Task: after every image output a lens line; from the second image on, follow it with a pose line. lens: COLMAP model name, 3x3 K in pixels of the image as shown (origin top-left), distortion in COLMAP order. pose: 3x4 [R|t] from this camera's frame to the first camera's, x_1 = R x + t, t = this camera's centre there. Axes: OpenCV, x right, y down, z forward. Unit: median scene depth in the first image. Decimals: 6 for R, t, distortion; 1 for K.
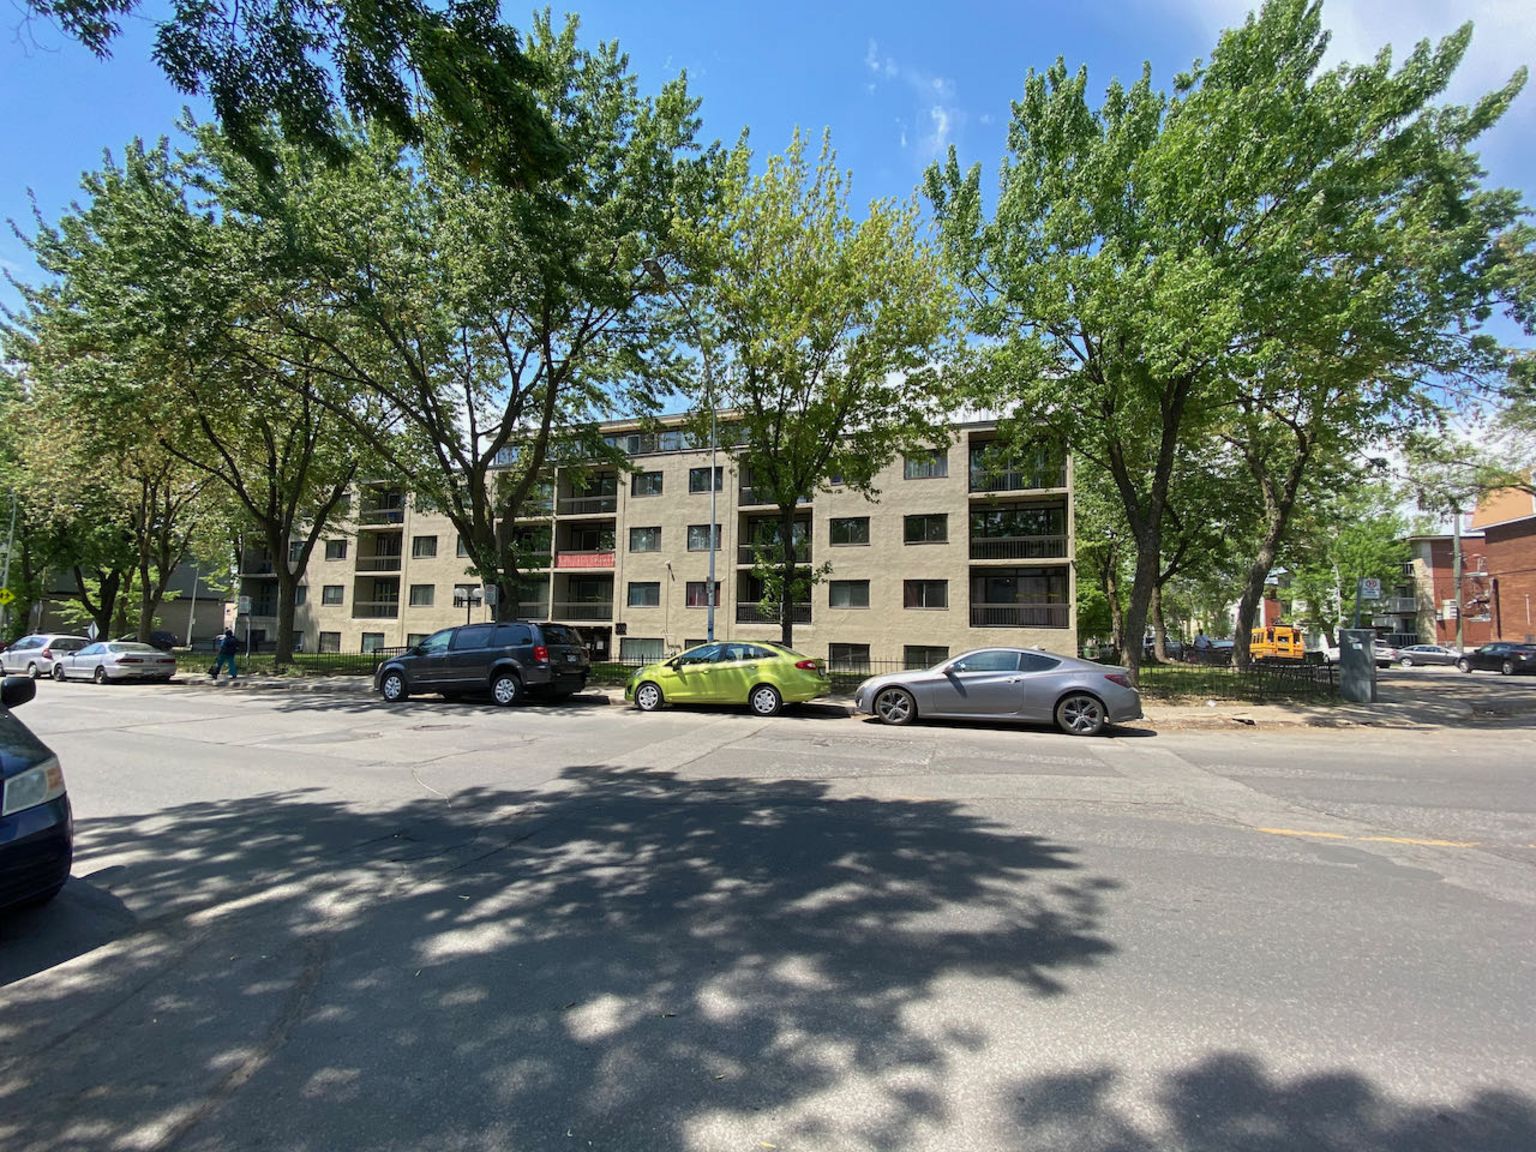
lens RADIAL K [[628.8, 0, 792.3], [0, 628.8, 579.0], [0, 0, 1]] dist [0.021371, -0.000124]
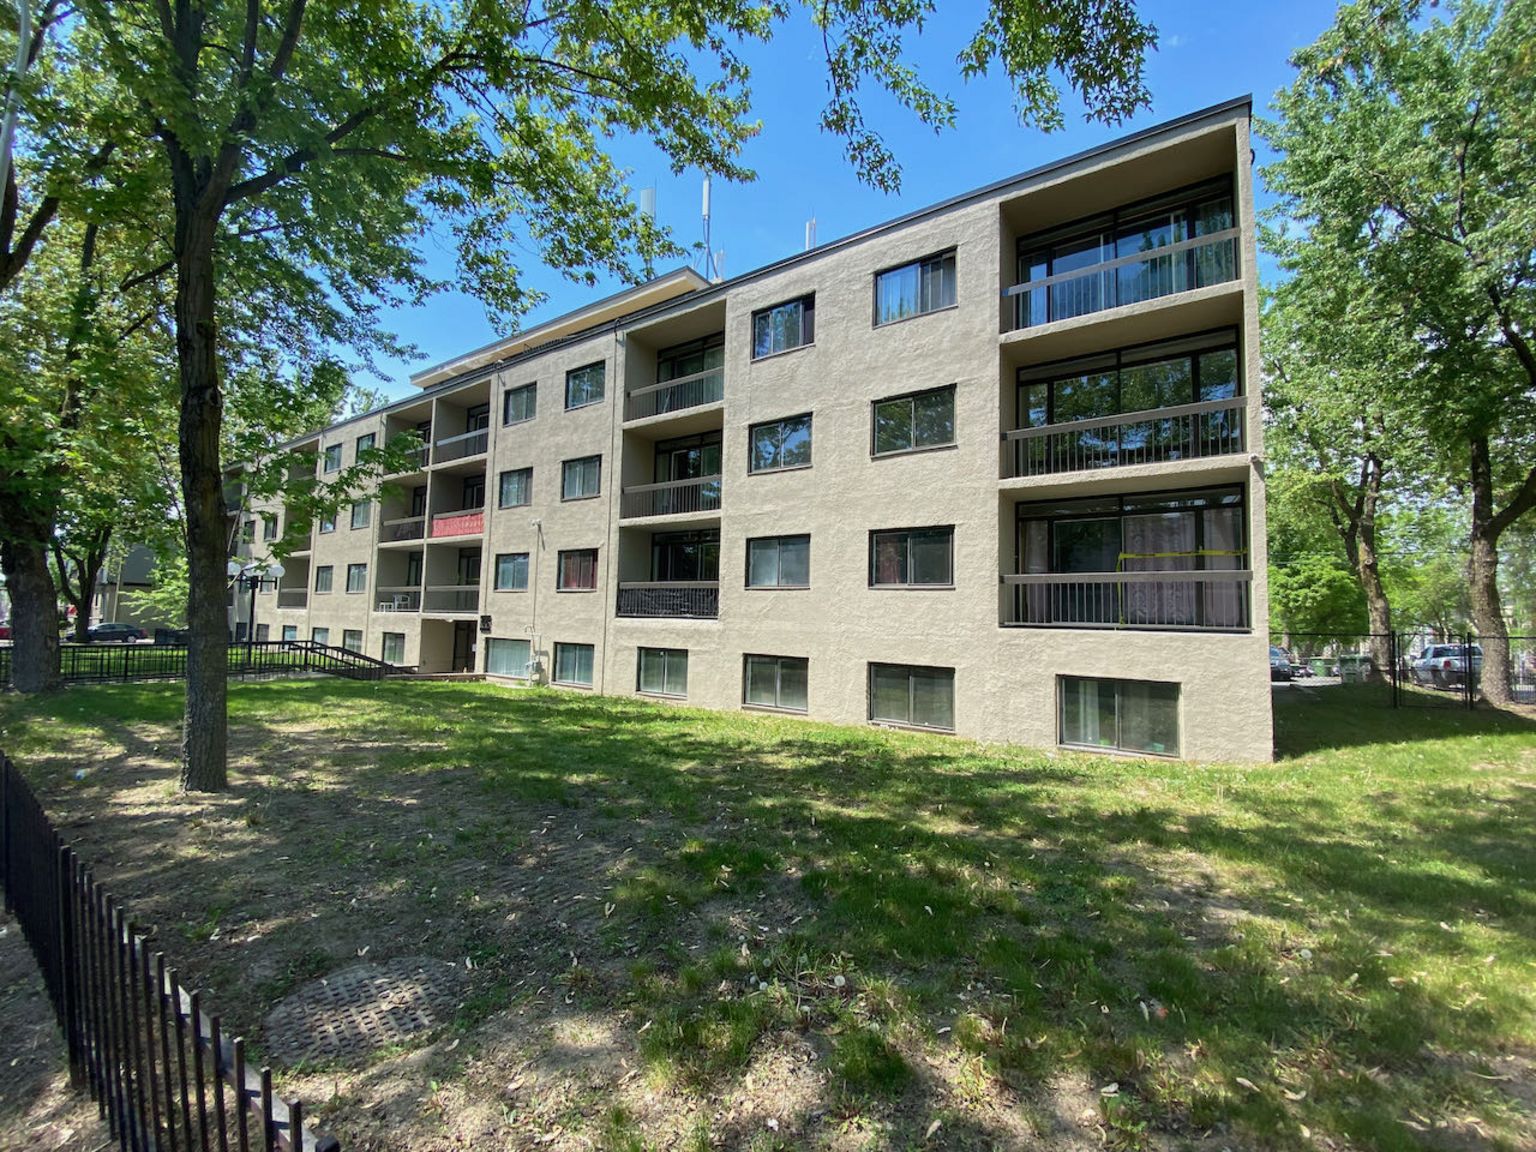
lens RADIAL K [[655.8, 0, 768.0], [0, 655.8, 576.0], [0, 0, 1]] dist [-0.015280, -0.000177]
pose [[0.963040, -0.010778, -0.269142, 0.203410], [0.011723, 0.999929, 0.001903, 0.030469], [0.269103, -0.004988, 0.963099, 0.416381]]
